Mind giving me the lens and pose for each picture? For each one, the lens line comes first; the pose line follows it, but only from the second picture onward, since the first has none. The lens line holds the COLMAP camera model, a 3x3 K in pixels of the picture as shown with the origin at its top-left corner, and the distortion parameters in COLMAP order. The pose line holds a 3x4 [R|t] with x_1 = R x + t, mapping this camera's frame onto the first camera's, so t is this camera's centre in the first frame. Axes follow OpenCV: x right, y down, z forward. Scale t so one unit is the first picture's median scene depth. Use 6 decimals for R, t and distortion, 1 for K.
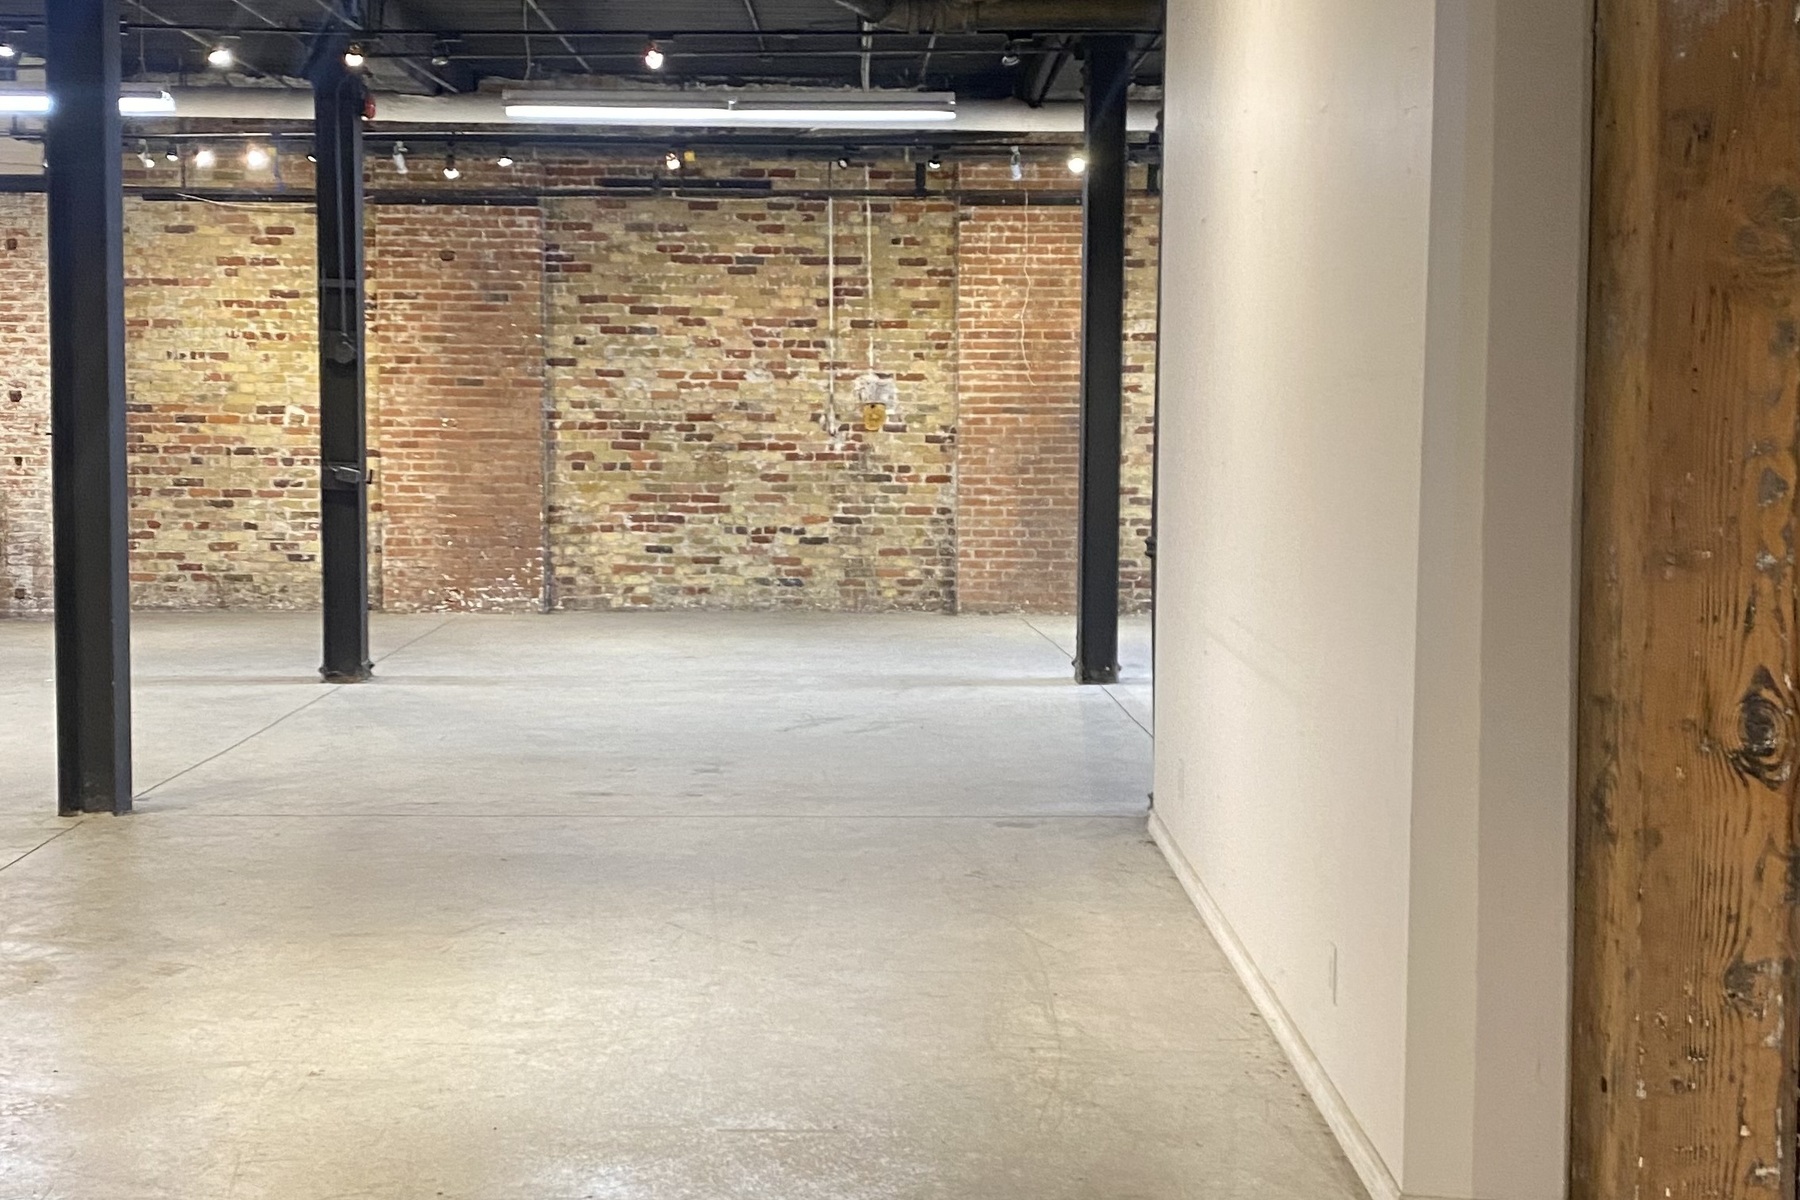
lens RADIAL K [[2354.6, 0, 899.3], [0, 2354.6, 615.6], [0, 0, 1]] dist [0.188379, -0.614552]
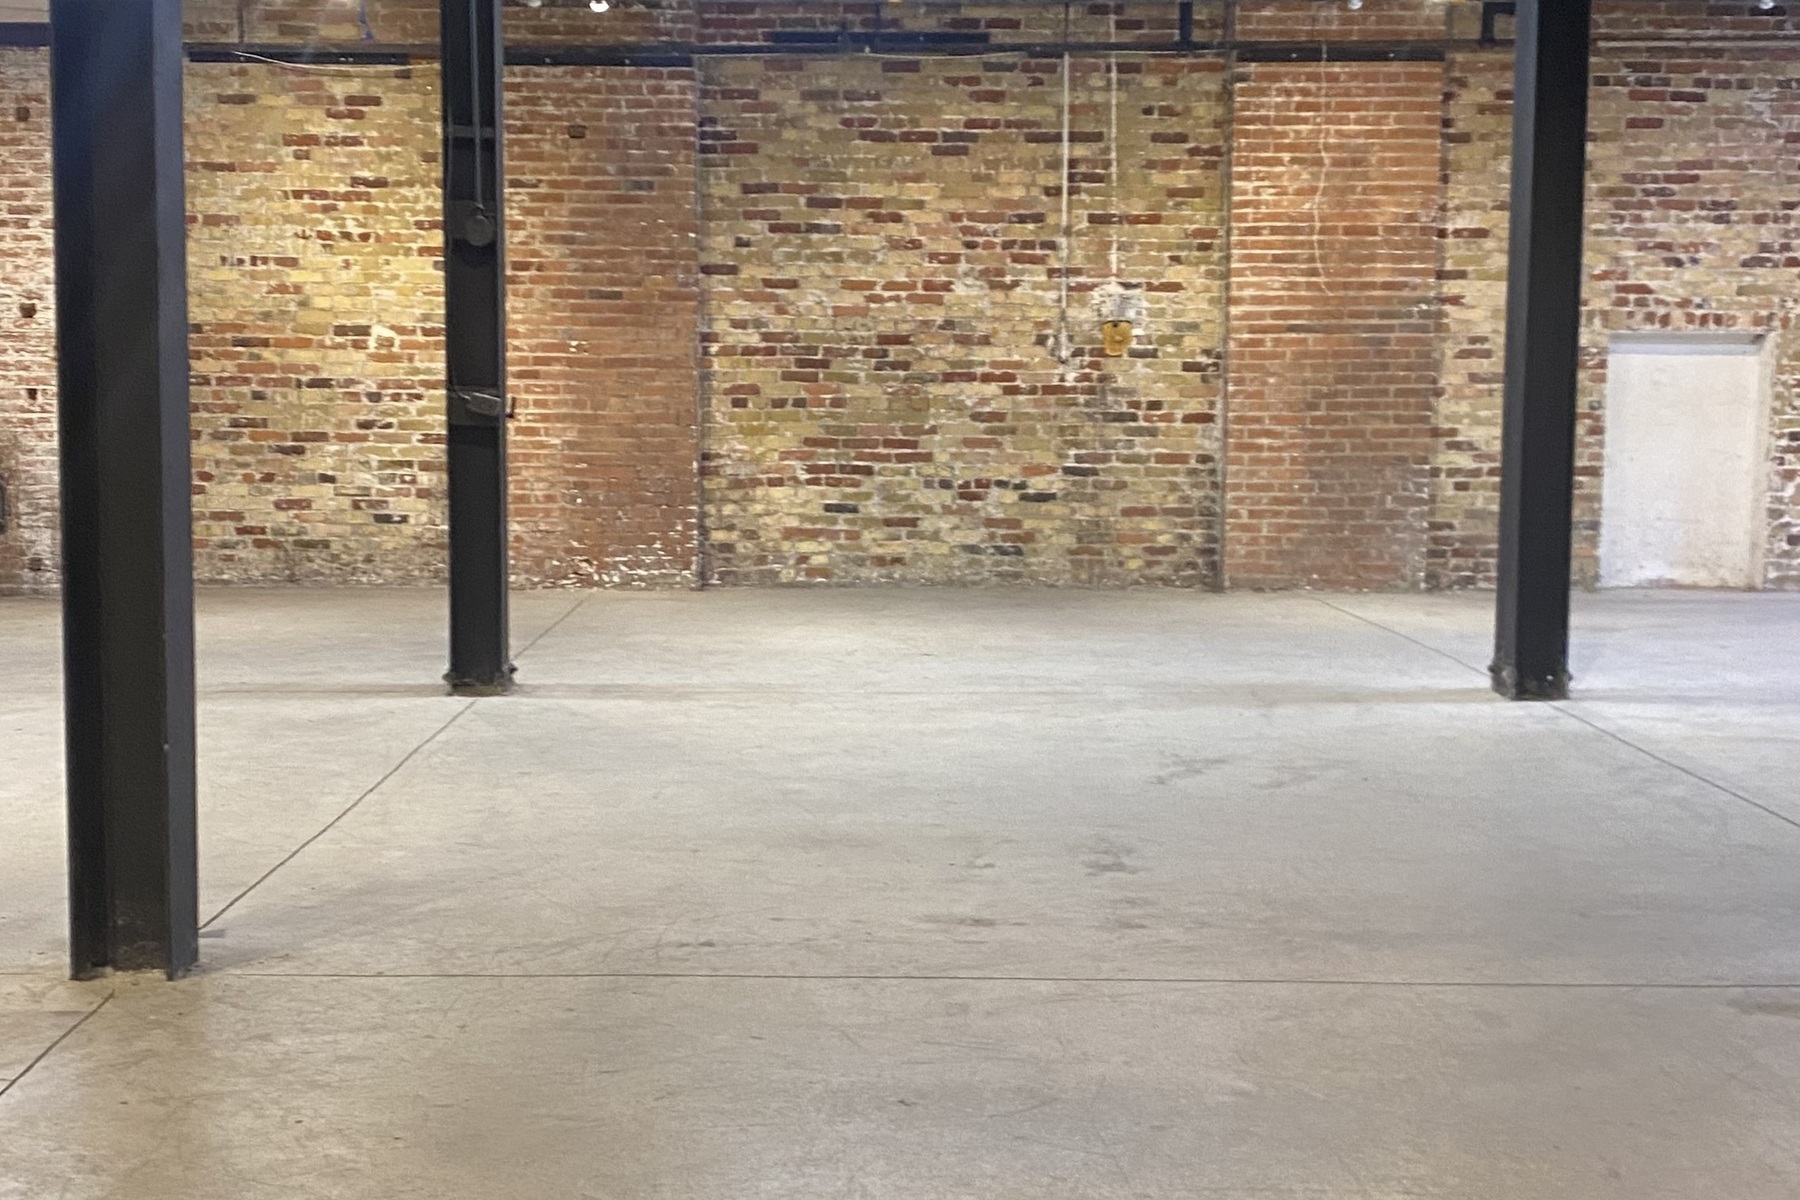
lens RADIAL K [[2354.0, 0, 880.1], [0, 2354.0, 608.2], [0, 0, 1]] dist [0.205428, -0.651373]
pose [[0.999786, 0.001480, -0.020632, -0.073175], [-0.001176, 0.999891, 0.014711, -0.006416], [0.020651, -0.014684, 0.999679, 0.215879]]
